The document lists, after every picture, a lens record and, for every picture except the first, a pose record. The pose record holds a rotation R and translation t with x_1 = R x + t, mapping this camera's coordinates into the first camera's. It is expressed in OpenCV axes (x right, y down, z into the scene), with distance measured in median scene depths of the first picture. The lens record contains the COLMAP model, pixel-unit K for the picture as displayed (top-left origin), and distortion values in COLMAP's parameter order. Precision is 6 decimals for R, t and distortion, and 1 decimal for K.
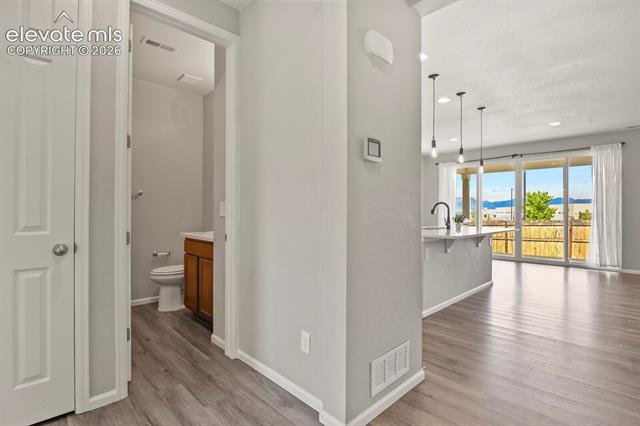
lens RADIAL K [[310.8, 0, 319.5], [0, 310.8, 211.9], [0, 0, 1]] dist [-0.013791, -0.001303]
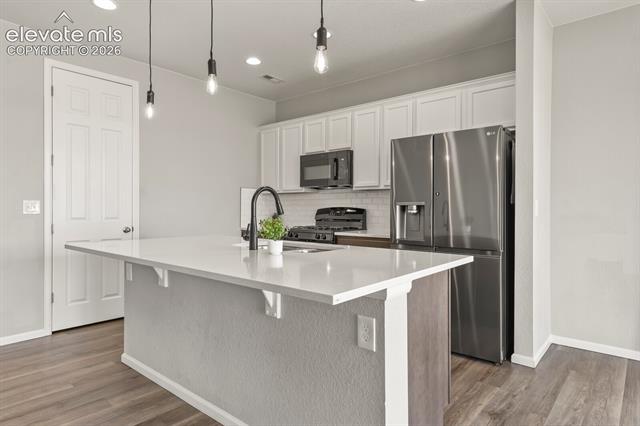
lens RADIAL K [[377.6, 0, 319.6], [0, 377.6, 211.6], [0, 0, 1]] dist [0.015471, 0.001000]
pose [[0.093940, 0.000649, -0.995578, 0.657365], [-0.001579, 0.999999, 0.000503, 0.001738], [0.995577, 0.001524, 0.093941, 0.728889]]
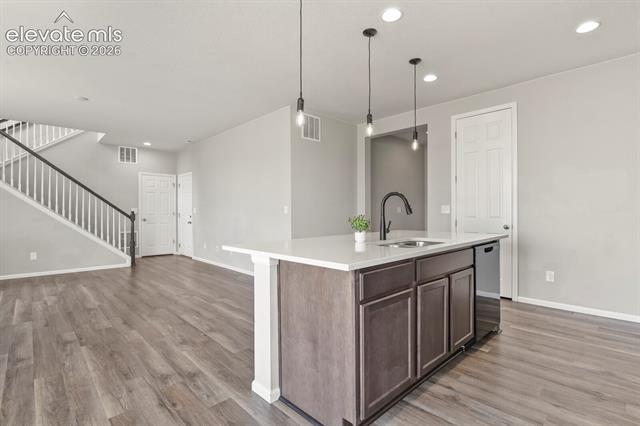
lens RADIAL K [[310.8, 0, 319.5], [0, 310.8, 211.9], [0, 0, 1]] dist [-0.013791, -0.001303]
pose [[-0.999957, -0.000459, 0.009311, 0.369990], [-0.000454, 1.000000, 0.000573, 0.001941], [-0.009311, 0.000569, -0.999956, 1.105206]]
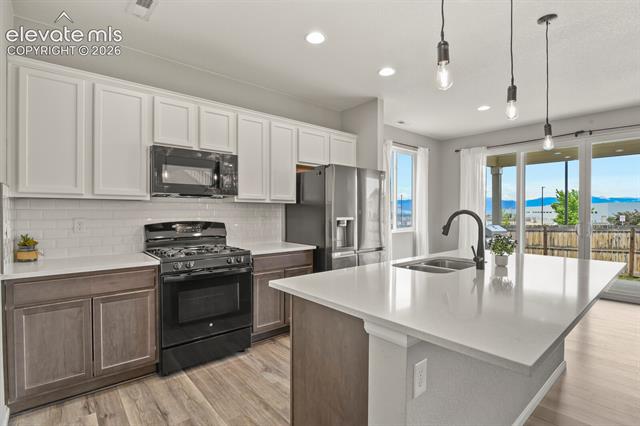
lens RADIAL K [[310.2, 0, 319.0], [0, 310.2, 213.9], [0, 0, 1]] dist [-0.013684, -0.001024]
pose [[0.998071, -0.002744, -0.062029, 0.142542], [0.003135, 0.999976, 0.006204, -0.020985], [0.062011, -0.006386, 0.998055, 0.367934]]
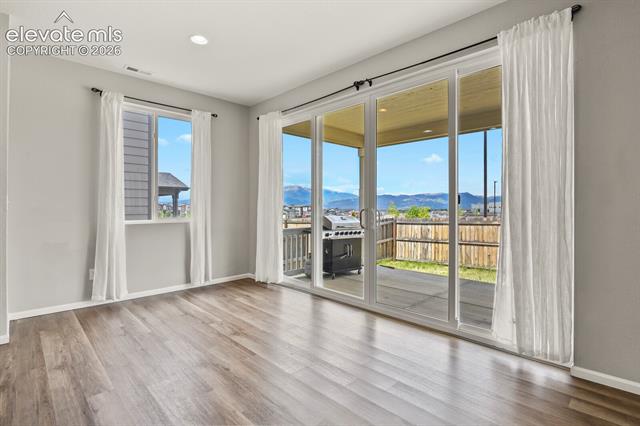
lens RADIAL K [[310.9, 0, 318.2], [0, 310.9, 205.8], [0, 0, 1]] dist [-0.014628, -0.000361]
pose [[0.999952, 0.000393, 0.009827, 0.646714], [-0.000367, 0.999996, -0.002637, 0.002535], [-0.009828, 0.002633, 0.999948, 0.609845]]
